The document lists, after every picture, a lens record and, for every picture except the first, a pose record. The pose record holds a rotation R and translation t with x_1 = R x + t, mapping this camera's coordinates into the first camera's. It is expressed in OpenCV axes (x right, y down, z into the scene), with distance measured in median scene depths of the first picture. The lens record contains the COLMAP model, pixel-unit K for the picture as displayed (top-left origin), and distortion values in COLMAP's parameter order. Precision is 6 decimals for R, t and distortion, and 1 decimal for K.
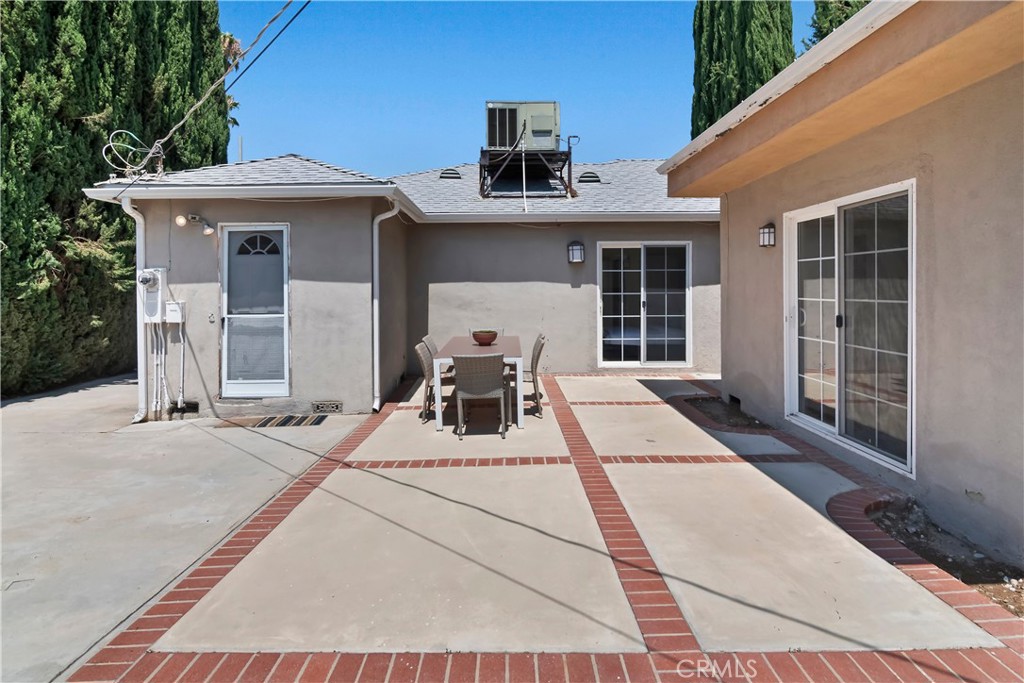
lens RADIAL K [[581.3, 0, 511.7], [0, 581.3, 296.9], [0, 0, 1]] dist [-0.004038, -0.001506]
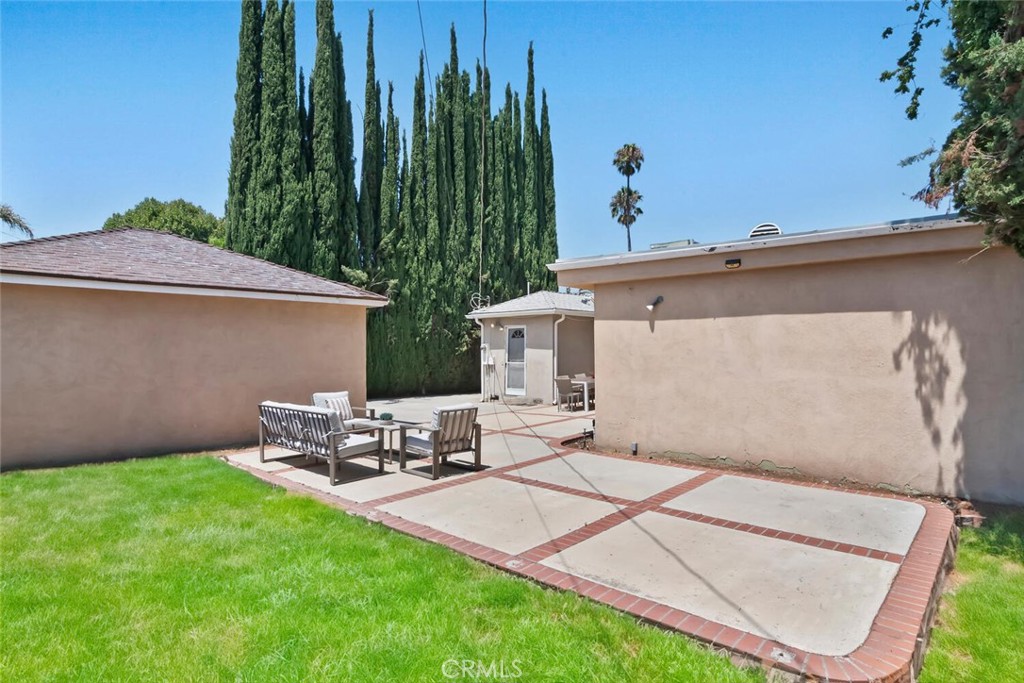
lens RADIAL K [[538.7, 0, 510.6], [0, 538.7, 365.8], [0, 0, 1]] dist [0.000192, -0.000004]
pose [[0.754308, 0.024731, -0.656055, 0.880611], [-0.007350, 0.999546, 0.029228, -0.017534], [0.656479, -0.017225, 0.754147, -0.630970]]
